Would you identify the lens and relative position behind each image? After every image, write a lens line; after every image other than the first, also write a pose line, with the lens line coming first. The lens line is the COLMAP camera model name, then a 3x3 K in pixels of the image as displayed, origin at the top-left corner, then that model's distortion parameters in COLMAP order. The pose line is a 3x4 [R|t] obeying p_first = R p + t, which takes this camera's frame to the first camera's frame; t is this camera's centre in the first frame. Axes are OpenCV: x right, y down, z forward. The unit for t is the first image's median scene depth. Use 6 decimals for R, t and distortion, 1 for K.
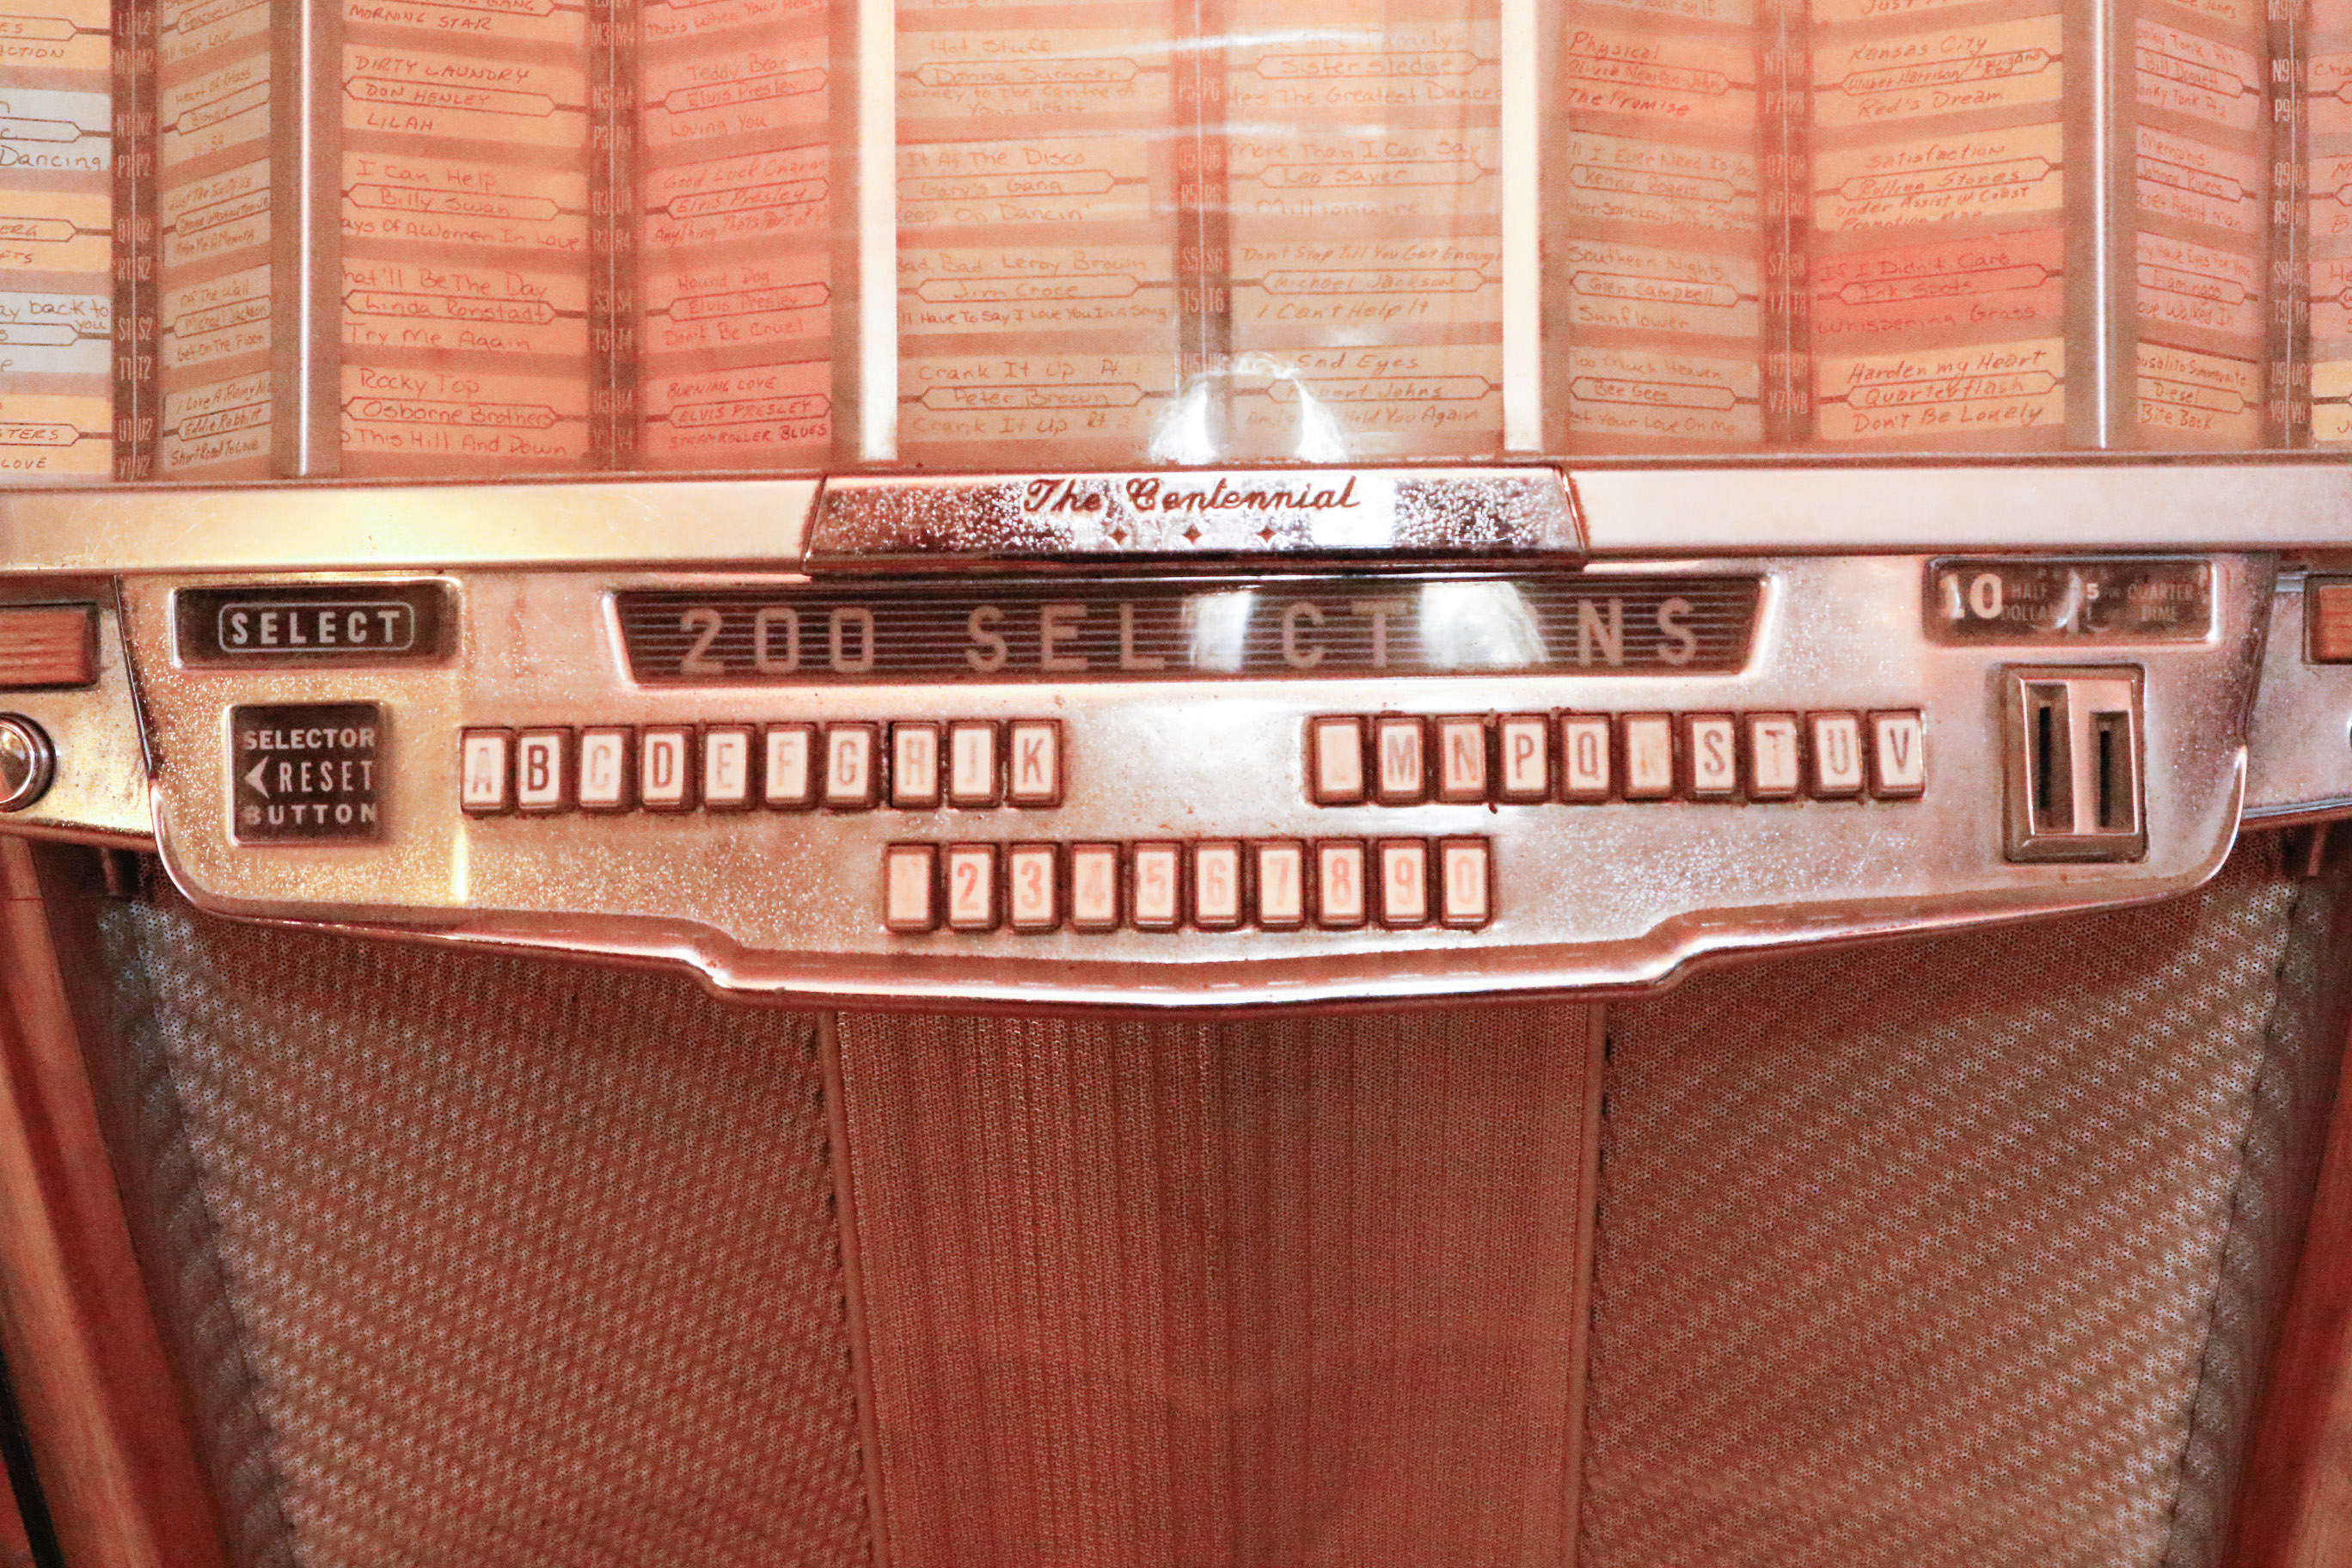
lens RADIAL K [[3610.1, 0, 1176.0], [0, 3610.1, 784.0], [0, 0, 1]] dist [-0.030615, 0.117760]
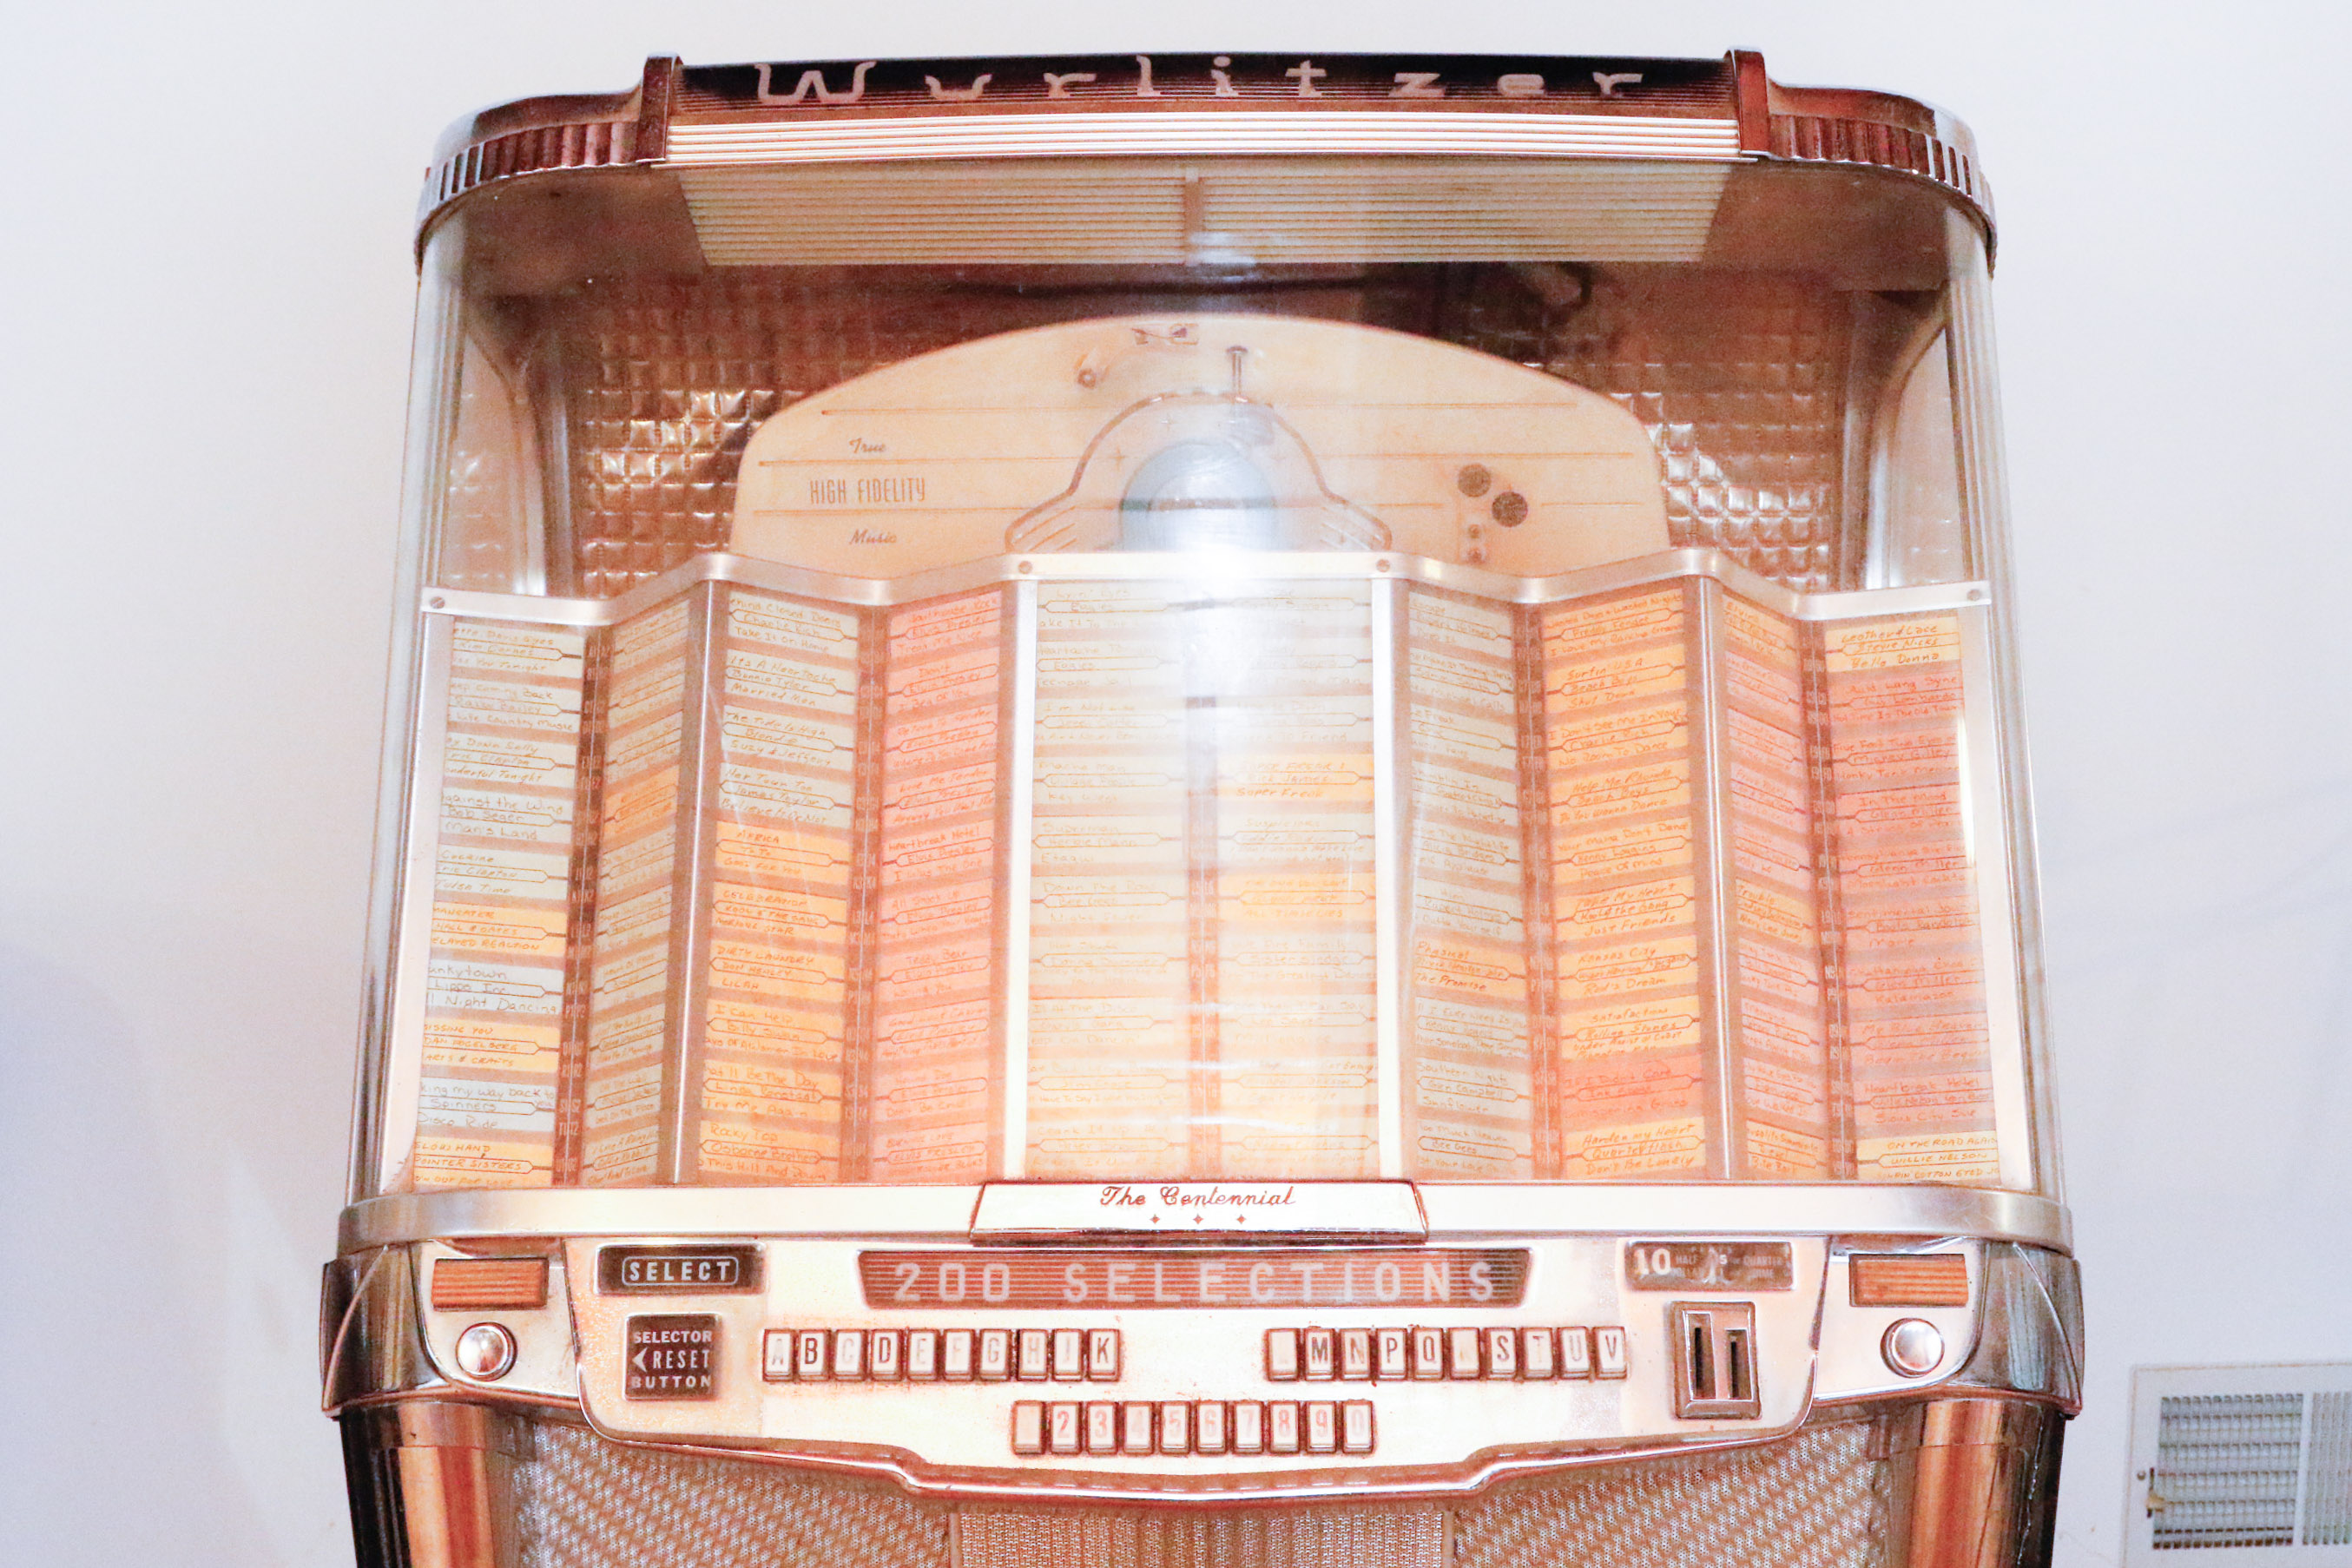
lens RADIAL K [[3280.0, 0, 1176.0], [0, 3280.0, 784.0], [0, 0, 1]] dist [-0.094213, 0.008086]
pose [[0.999873, 0.013751, 0.008096, -0.020991], [-0.010718, 0.954595, -0.297715, 0.193292], [-0.011822, 0.297590, 0.954621, -0.538948]]
